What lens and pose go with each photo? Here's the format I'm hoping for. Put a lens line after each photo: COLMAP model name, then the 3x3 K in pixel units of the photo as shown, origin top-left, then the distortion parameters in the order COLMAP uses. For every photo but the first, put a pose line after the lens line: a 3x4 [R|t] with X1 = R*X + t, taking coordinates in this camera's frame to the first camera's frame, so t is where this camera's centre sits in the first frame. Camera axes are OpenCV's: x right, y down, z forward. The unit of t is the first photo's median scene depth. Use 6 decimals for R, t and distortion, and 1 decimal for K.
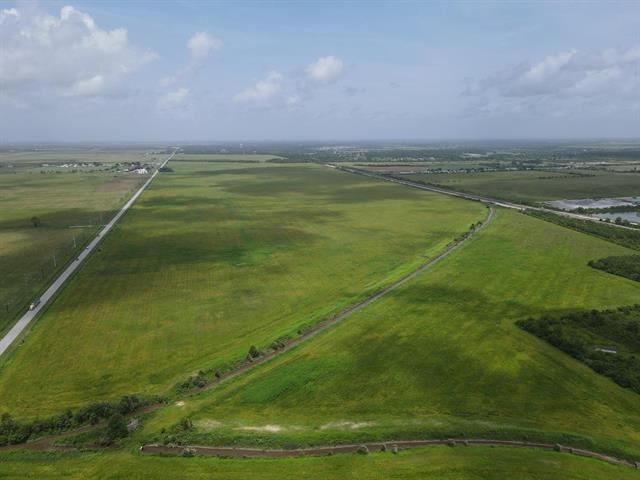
lens RADIAL K [[466.7, 0, 316.3], [0, 466.7, 203.7], [0, 0, 1]] dist [0.018260, -0.008365]
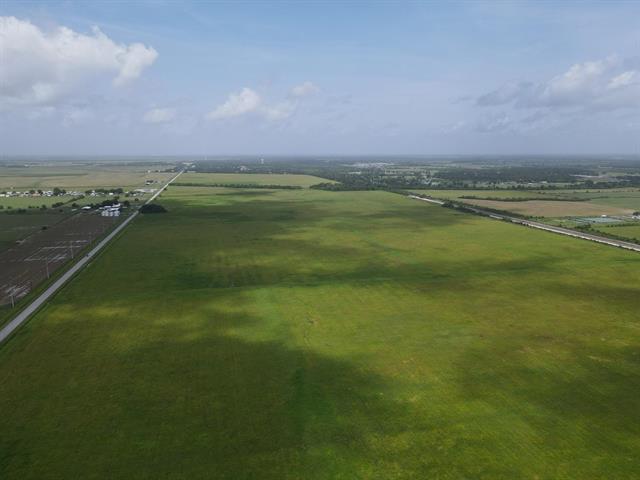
lens RADIAL K [[466.7, 0, 321.2], [0, 466.7, 239.2], [0, 0, 1]] dist [0.018260, -0.008365]
pose [[0.999733, 0.007720, -0.021794, -0.060277], [-0.006772, 0.999042, 0.043237, -0.034782], [0.022107, -0.043078, 0.998827, 0.248291]]
